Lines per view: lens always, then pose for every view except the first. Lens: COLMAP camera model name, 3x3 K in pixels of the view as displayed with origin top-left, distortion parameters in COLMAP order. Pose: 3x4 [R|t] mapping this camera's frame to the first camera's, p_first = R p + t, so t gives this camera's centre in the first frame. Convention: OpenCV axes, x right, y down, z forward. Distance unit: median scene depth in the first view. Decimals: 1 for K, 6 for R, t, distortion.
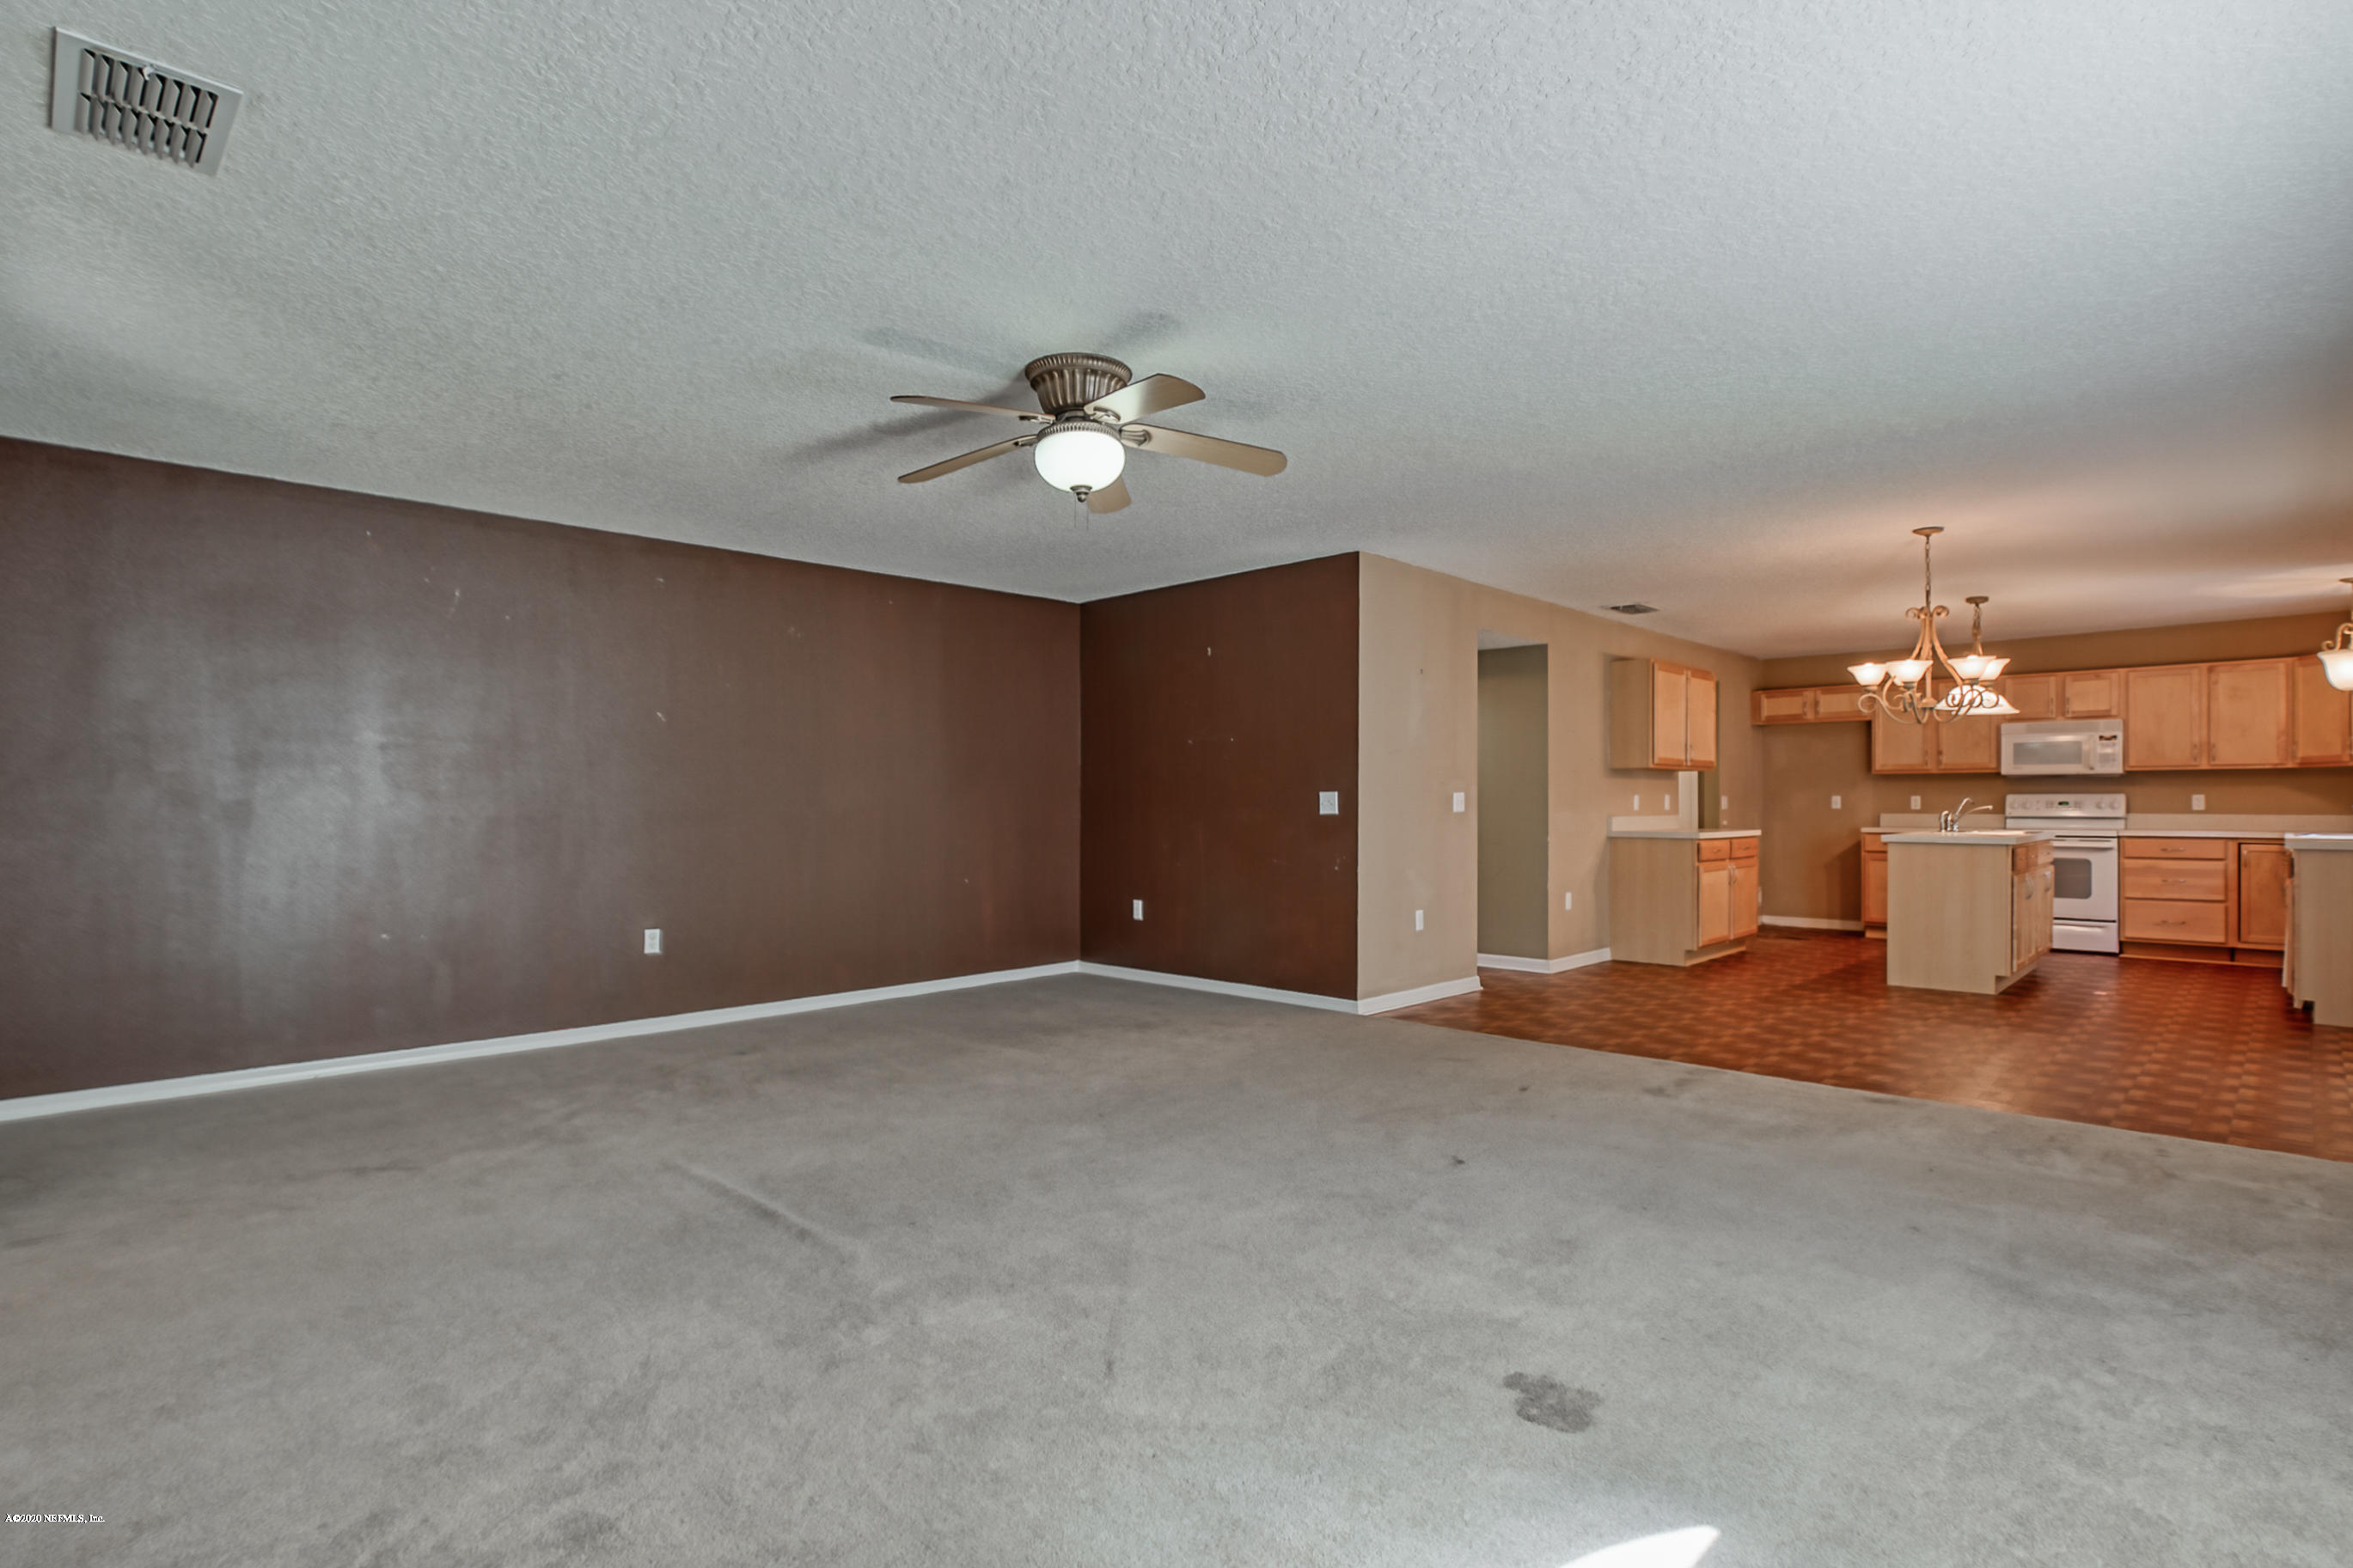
lens RADIAL K [[1145.4, 0, 1185.8], [0, 1145.4, 806.2], [0, 0, 1]] dist [-0.001924, -0.000579]
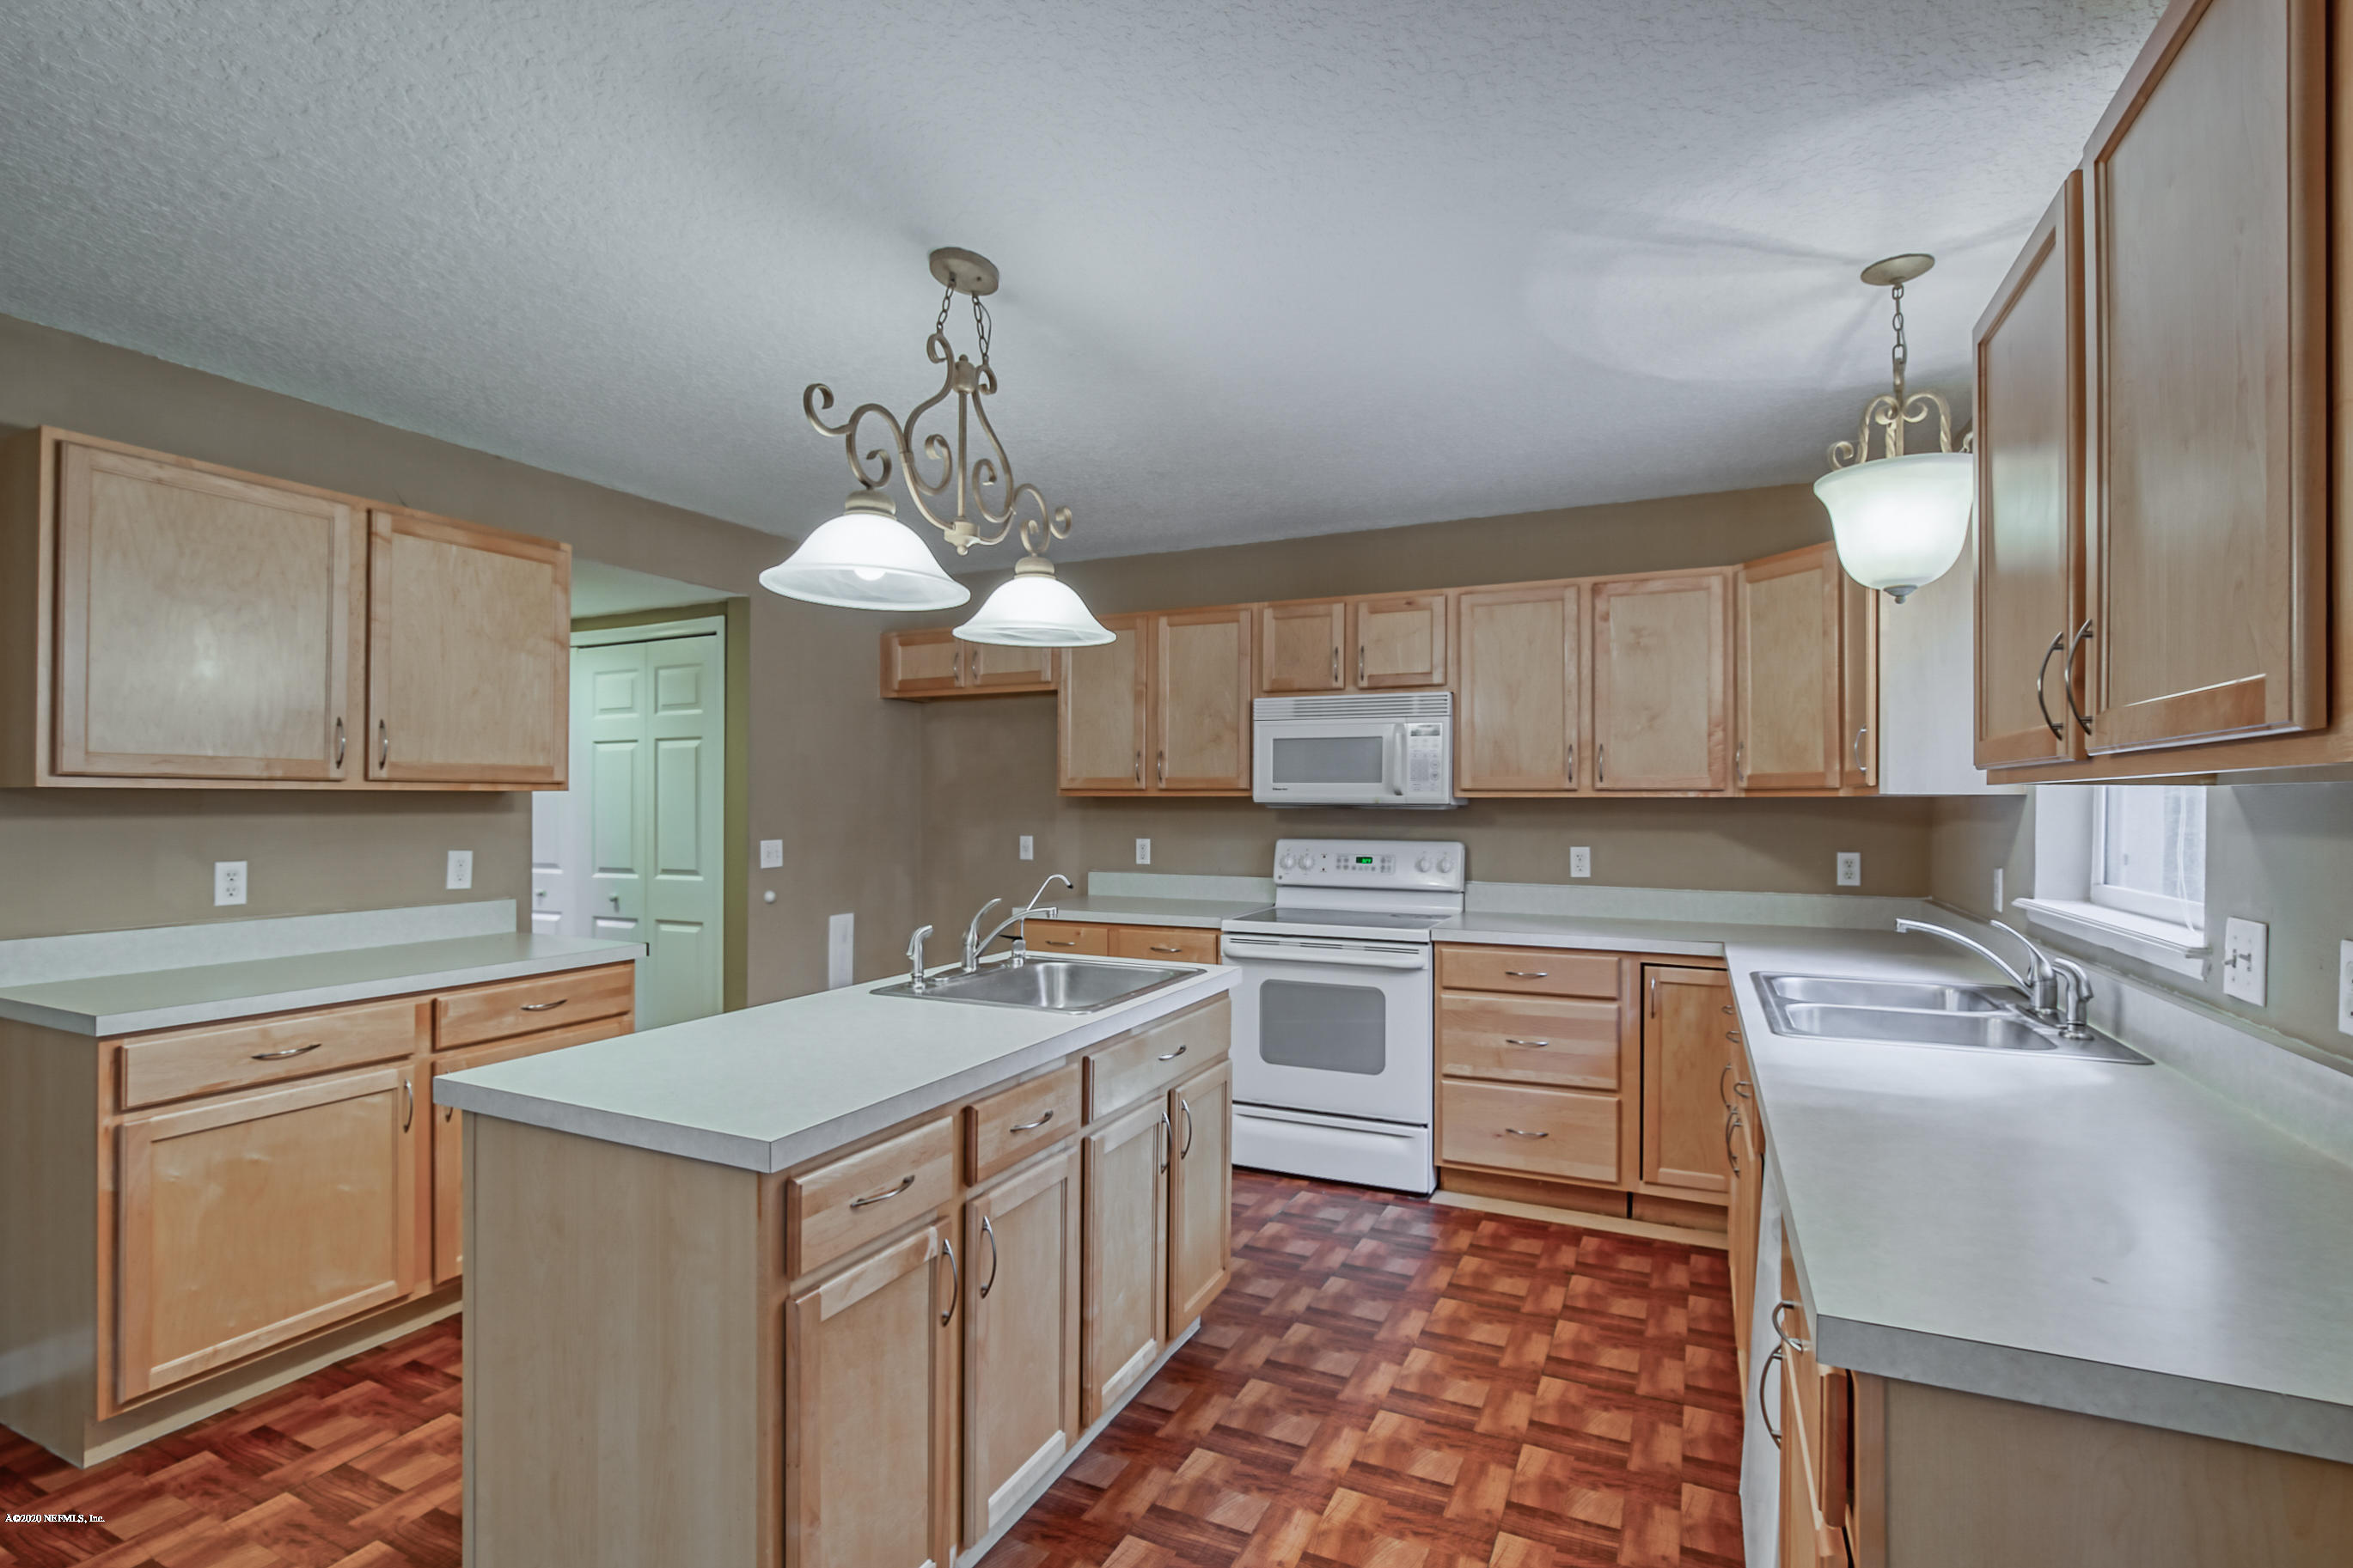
lens RADIAL K [[1075.3, 0, 1169.1], [0, 1075.3, 793.2], [0, 0, 1]] dist [-0.010294, 0.000541]
pose [[0.951246, 0.007281, 0.308347, 0.577315], [-0.004171, 0.999934, -0.010745, -0.028254], [-0.308404, 0.008935, 0.951213, 0.616424]]
